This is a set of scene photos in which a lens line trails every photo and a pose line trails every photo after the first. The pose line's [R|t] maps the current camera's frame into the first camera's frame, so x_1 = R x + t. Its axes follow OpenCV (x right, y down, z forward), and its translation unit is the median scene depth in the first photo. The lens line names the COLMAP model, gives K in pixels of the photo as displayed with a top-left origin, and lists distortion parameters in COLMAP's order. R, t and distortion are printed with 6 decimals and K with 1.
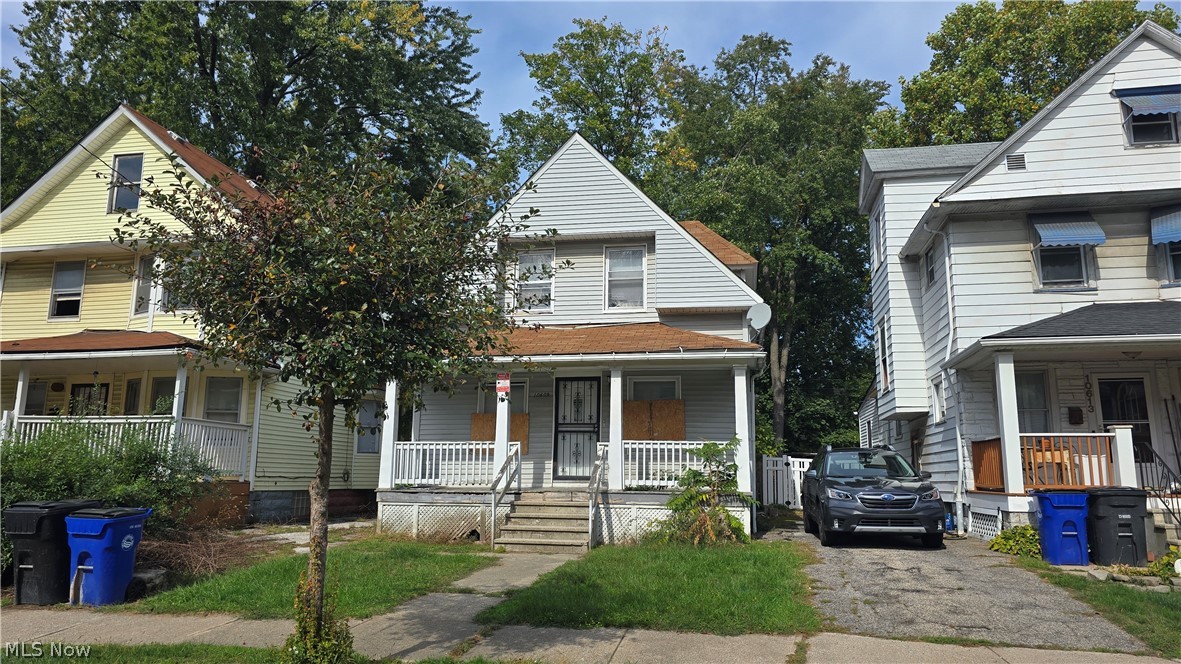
lens RADIAL K [[785.3, 0, 606.1], [0, 785.3, 335.3], [0, 0, 1]] dist [0.091745, -0.114025]
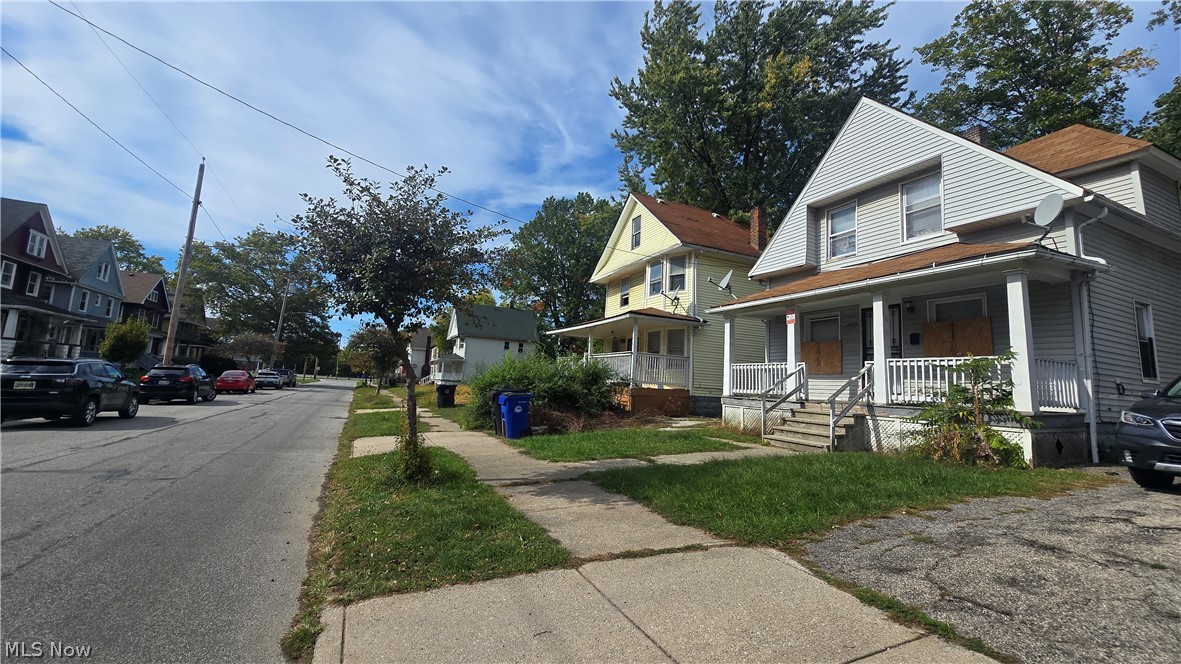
lens RADIAL K [[481.6, 0, 589.6], [0, 481.6, 325.8], [0, 0, 1]] dist [-0.000712, 0.000058]
pose [[0.586001, -0.083748, -0.805971, 0.275825], [0.107328, 0.993903, -0.025241, 0.053693], [0.803171, -0.071712, 0.591417, 0.248064]]
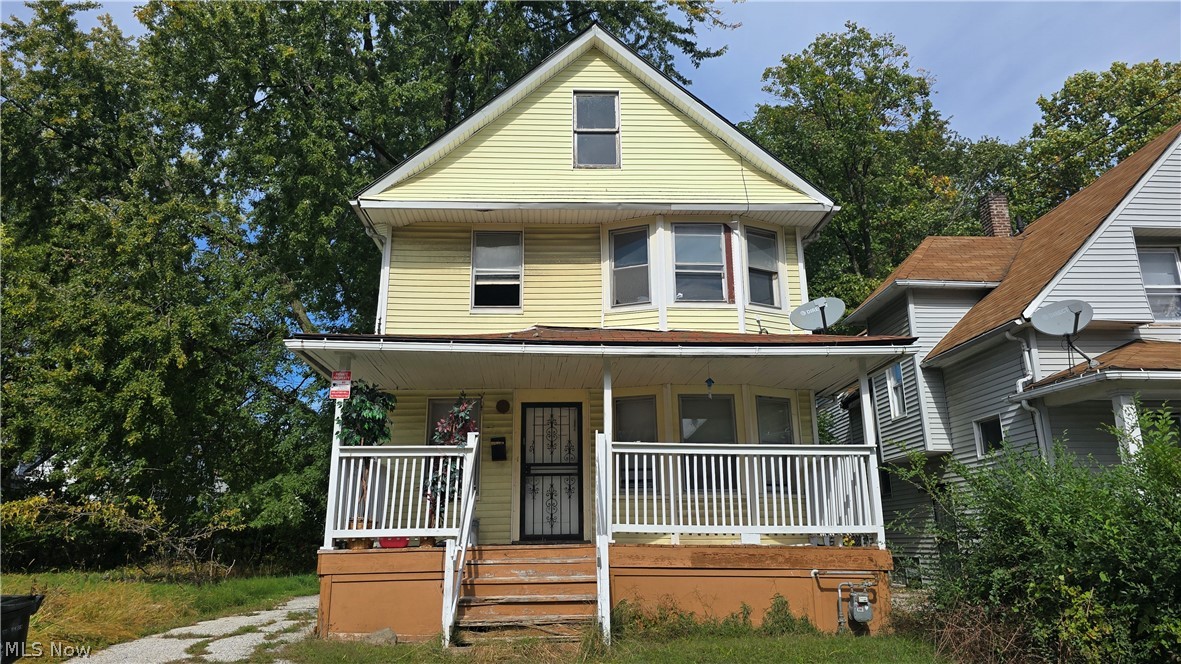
lens RADIAL K [[785.3, 0, 606.1], [0, 785.3, 335.3], [0, 0, 1]] dist [0.091745, -0.114025]
pose [[0.976065, 0.038545, 0.214035, -0.848416], [-0.026543, 0.997925, -0.058670, 0.046857], [-0.215852, 0.051584, 0.975063, 0.343816]]
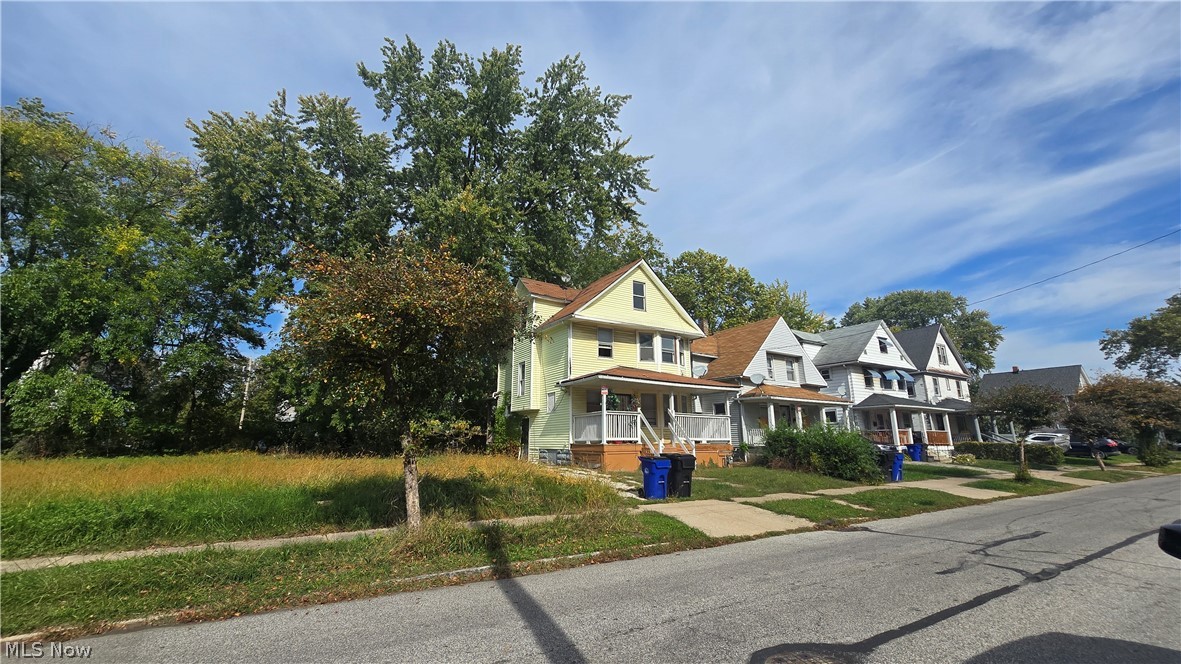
lens RADIAL K [[481.6, 0, 589.6], [0, 481.6, 325.8], [0, 0, 1]] dist [-0.000712, 0.000058]
pose [[0.741637, 0.149503, 0.653930, -1.717411], [-0.126161, 0.988538, -0.082921, 0.003953], [-0.658831, -0.021003, 0.751998, 0.169064]]
